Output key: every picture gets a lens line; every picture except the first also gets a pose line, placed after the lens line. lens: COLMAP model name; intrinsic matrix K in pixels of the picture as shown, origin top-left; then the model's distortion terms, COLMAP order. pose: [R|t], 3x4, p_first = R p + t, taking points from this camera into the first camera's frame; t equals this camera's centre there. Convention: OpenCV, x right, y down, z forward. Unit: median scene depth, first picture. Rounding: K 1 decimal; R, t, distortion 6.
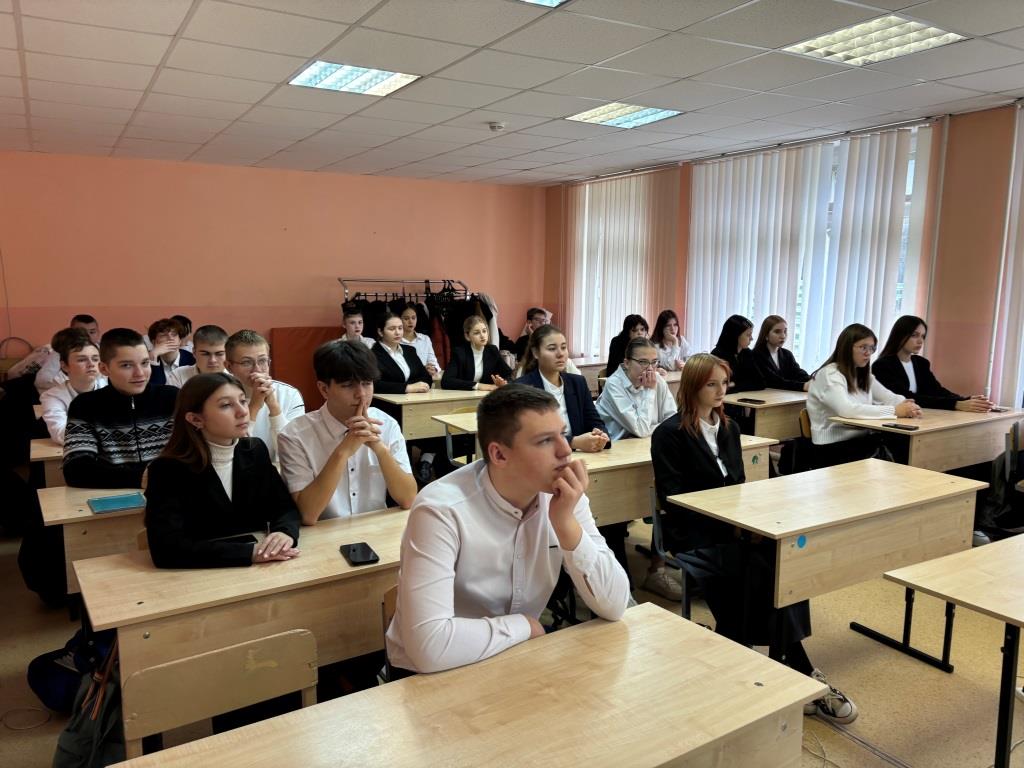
lens RADIAL K [[813.8, 0, 512.0], [0, 813.8, 384.0], [0, 0, 1]] dist [0.046827, -0.106906]
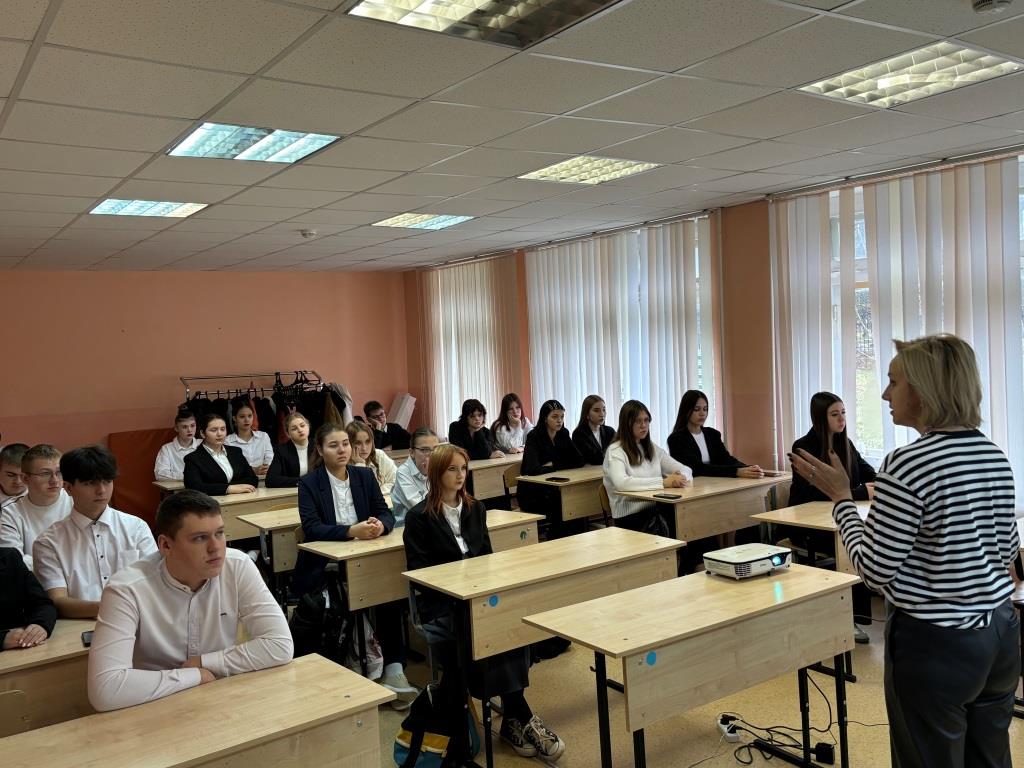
lens RADIAL K [[910.3, 0, 508.7], [0, 910.3, 356.5], [0, 0, 1]] dist [0.005077, -0.006858]
pose [[0.994379, -0.052235, 0.092092, 0.130162], [0.063123, 0.990815, -0.119589, -0.000949], [-0.085000, 0.124730, 0.988543, -0.176107]]
